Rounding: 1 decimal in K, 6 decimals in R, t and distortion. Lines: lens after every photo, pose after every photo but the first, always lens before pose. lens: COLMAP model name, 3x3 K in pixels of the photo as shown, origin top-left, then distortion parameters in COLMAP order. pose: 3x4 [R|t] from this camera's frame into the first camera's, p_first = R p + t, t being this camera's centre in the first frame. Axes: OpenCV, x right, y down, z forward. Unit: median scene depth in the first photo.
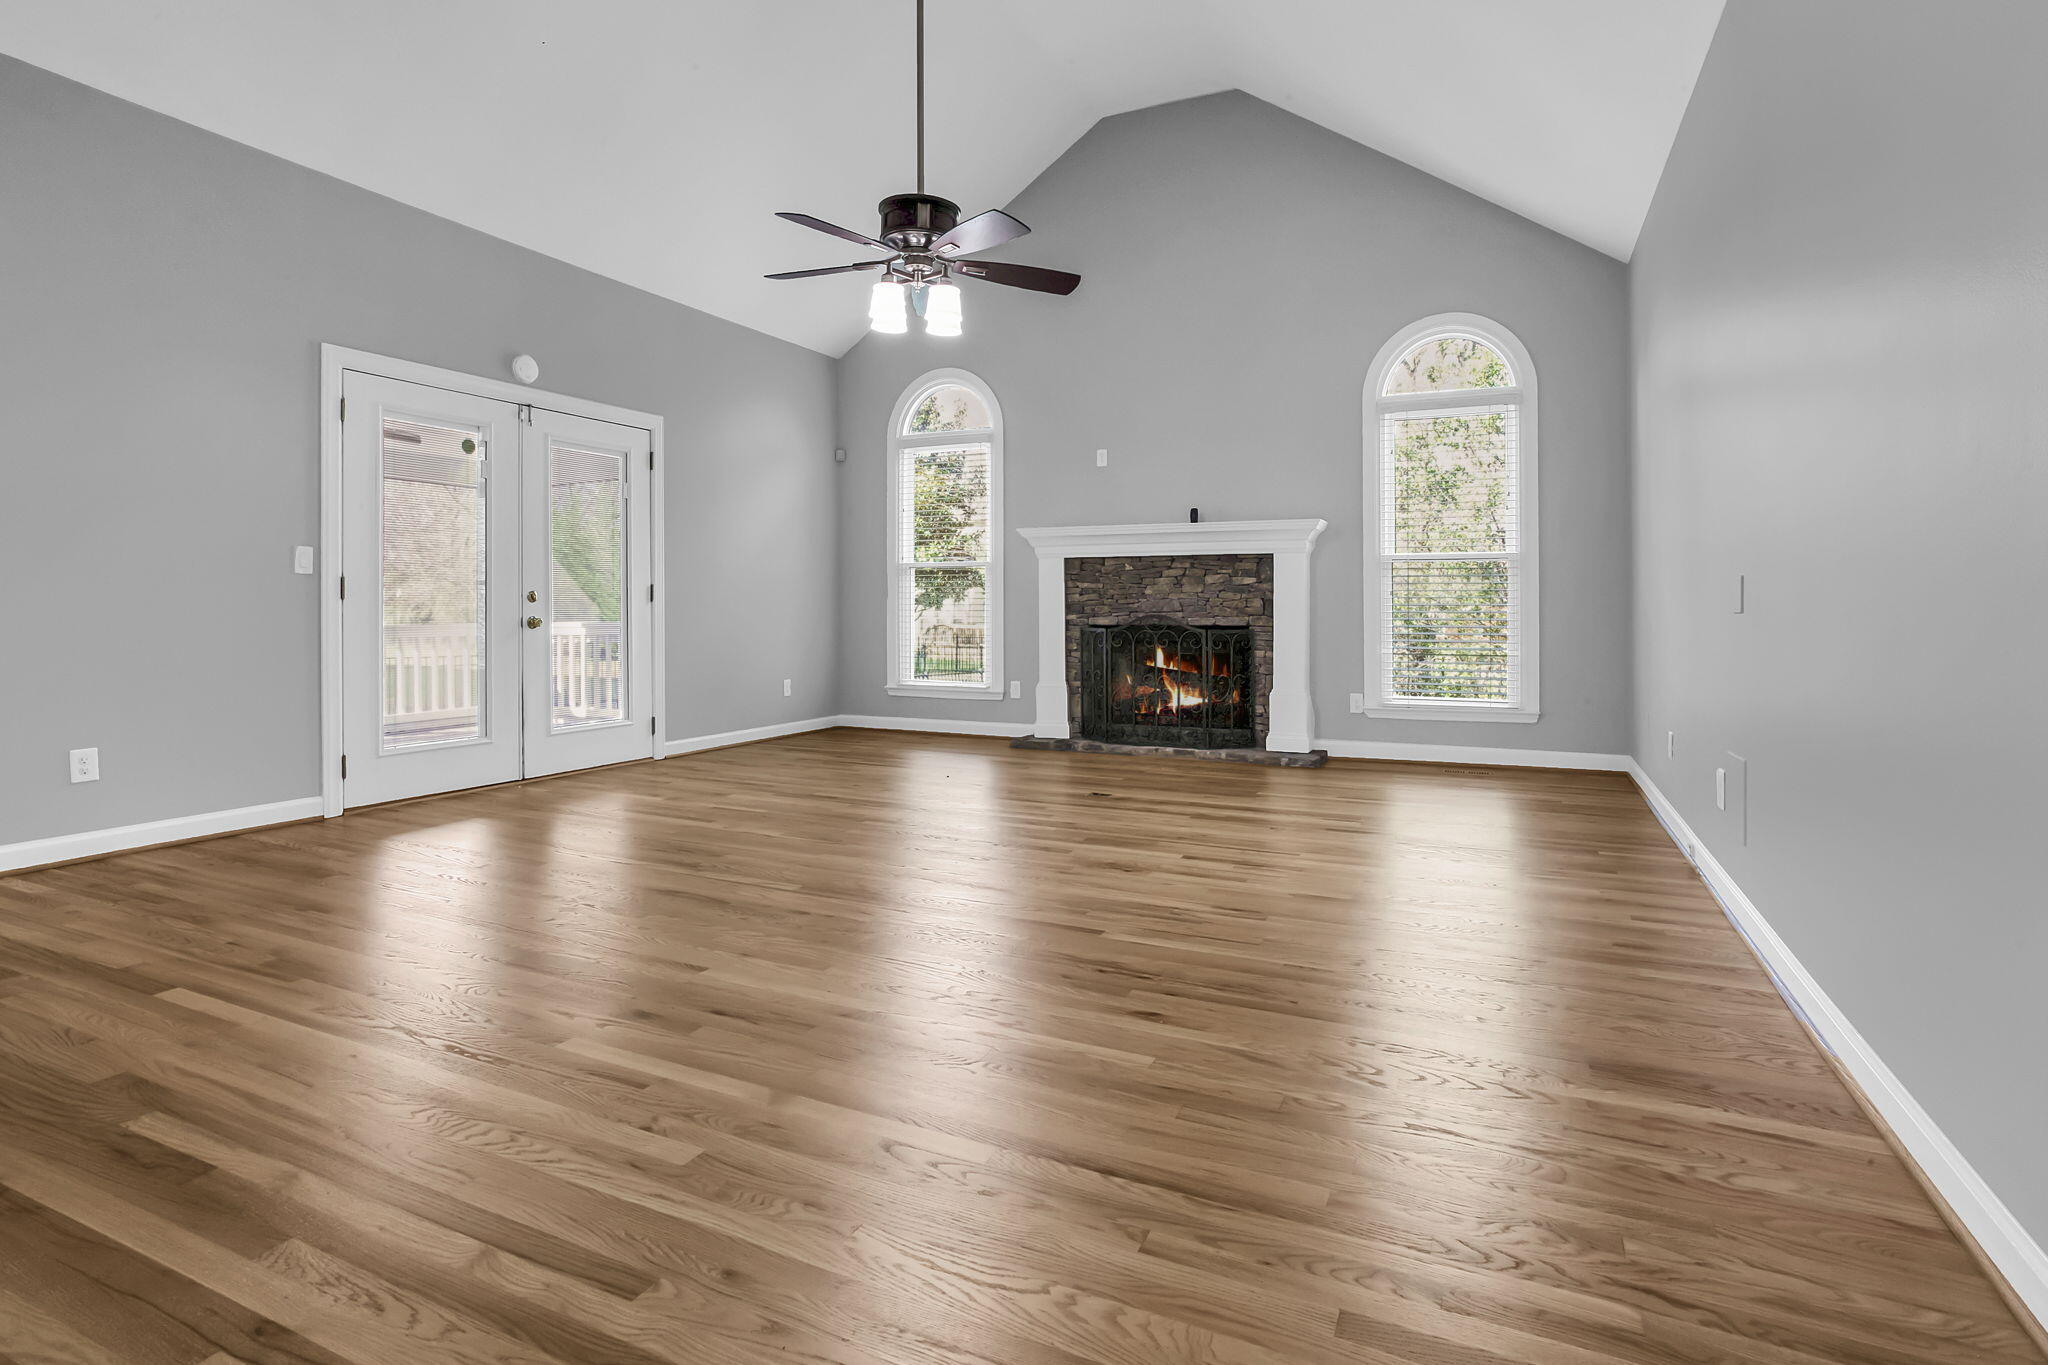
lens RADIAL K [[1021.7, 0, 1022.5], [0, 1021.7, 594.4], [0, 0, 1]] dist [-0.015324, 0.000890]
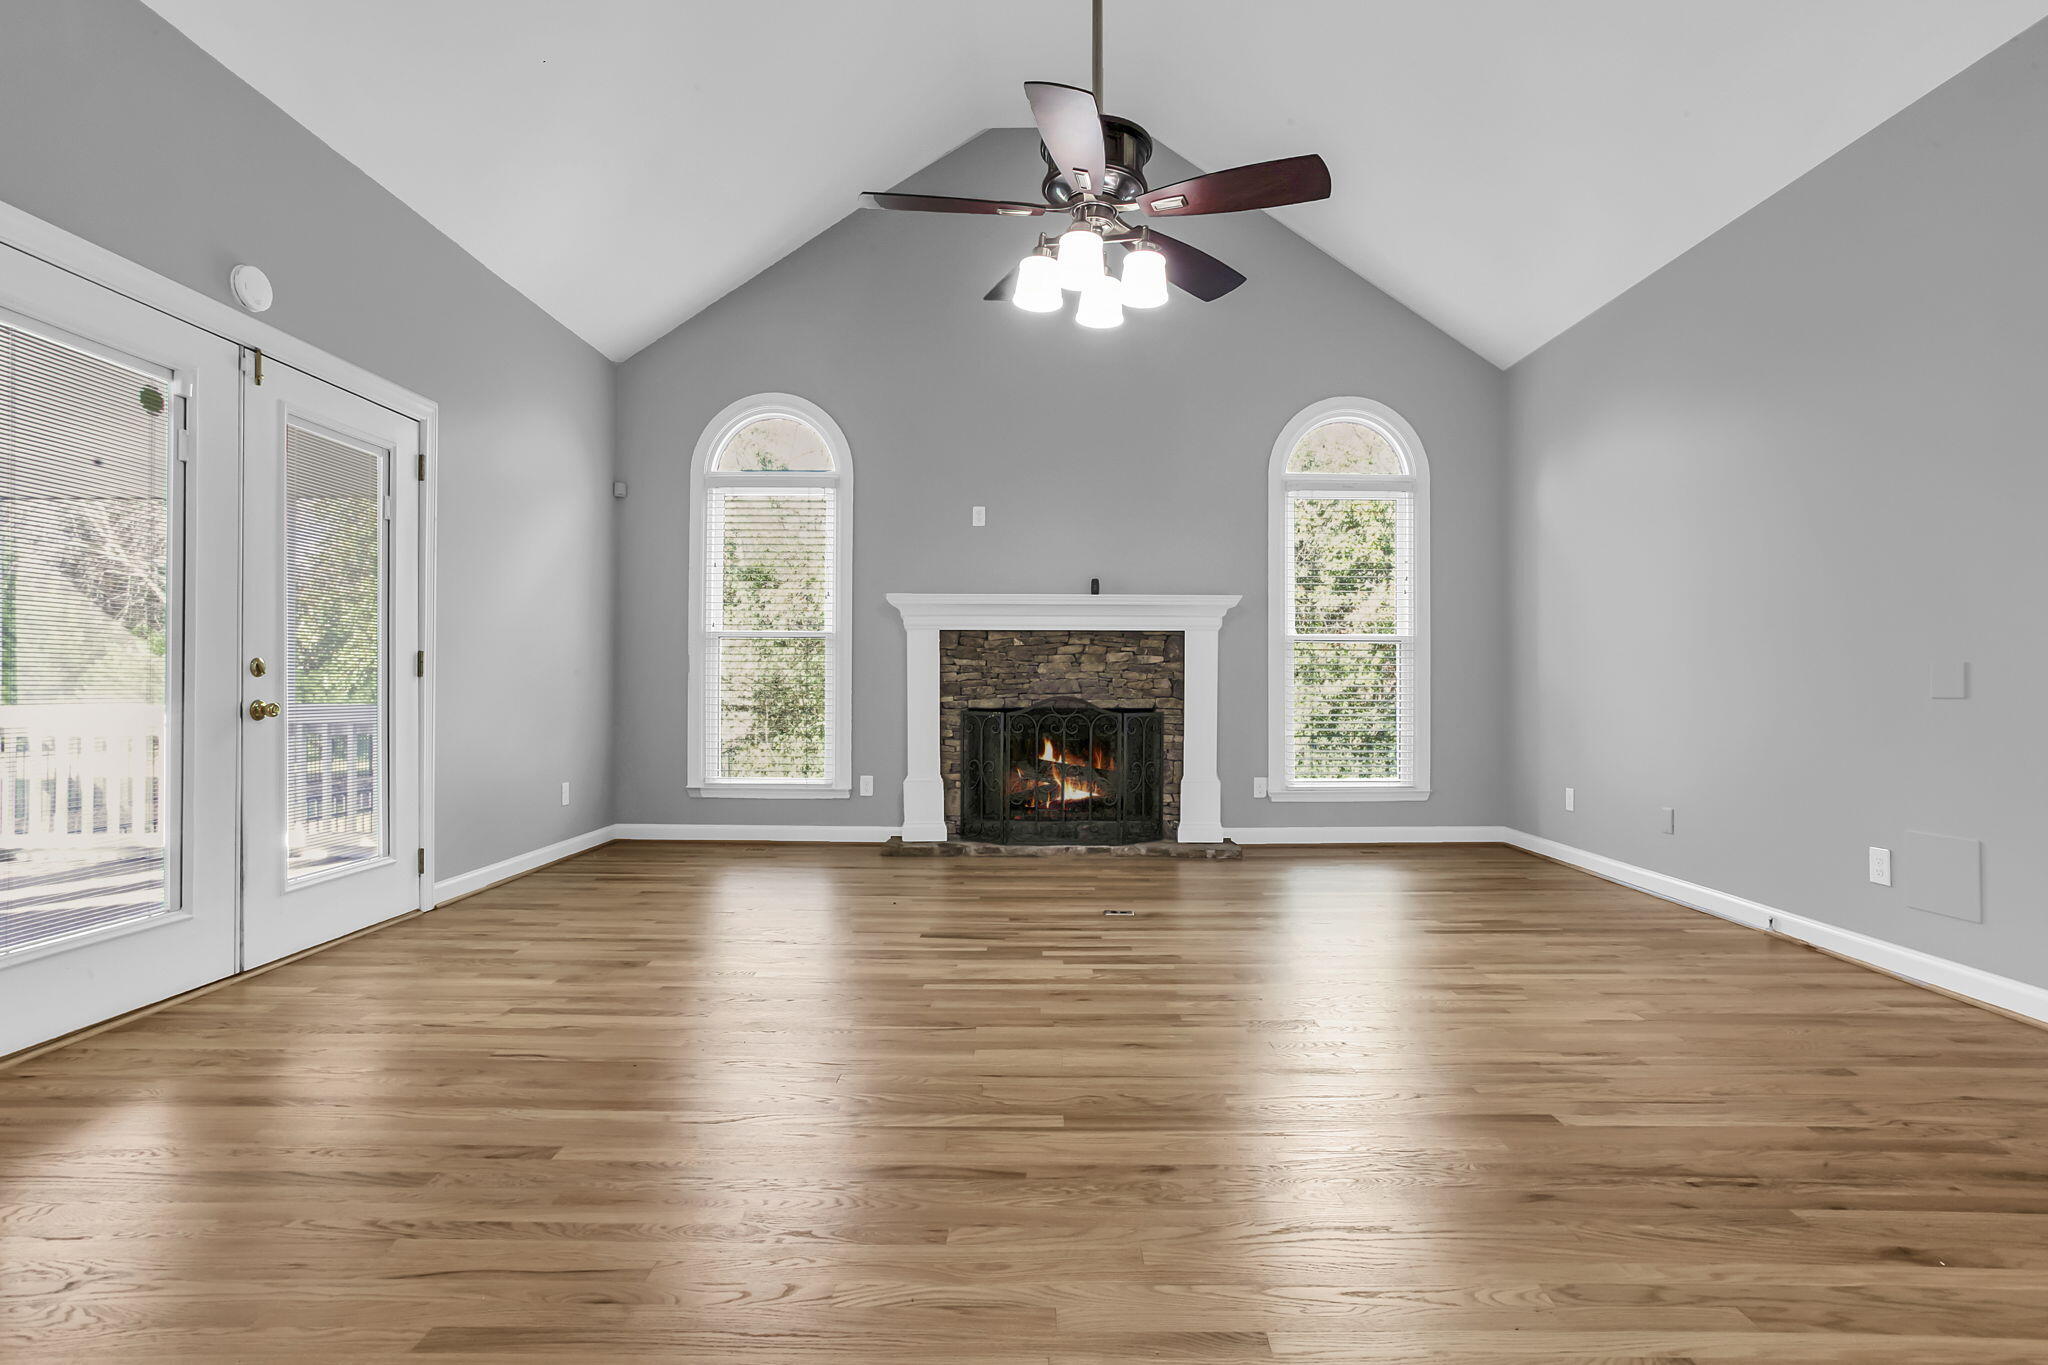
lens RADIAL K [[998.7, 0, 1024.0], [0, 998.7, 682.5], [0, 0, 1]] dist [-0.033849, 0.021636]
pose [[0.904230, 0.005329, 0.427013, -0.269169], [-0.008231, 0.999954, 0.004951, 0.003748], [-0.426967, -0.007991, 0.904232, 0.231767]]
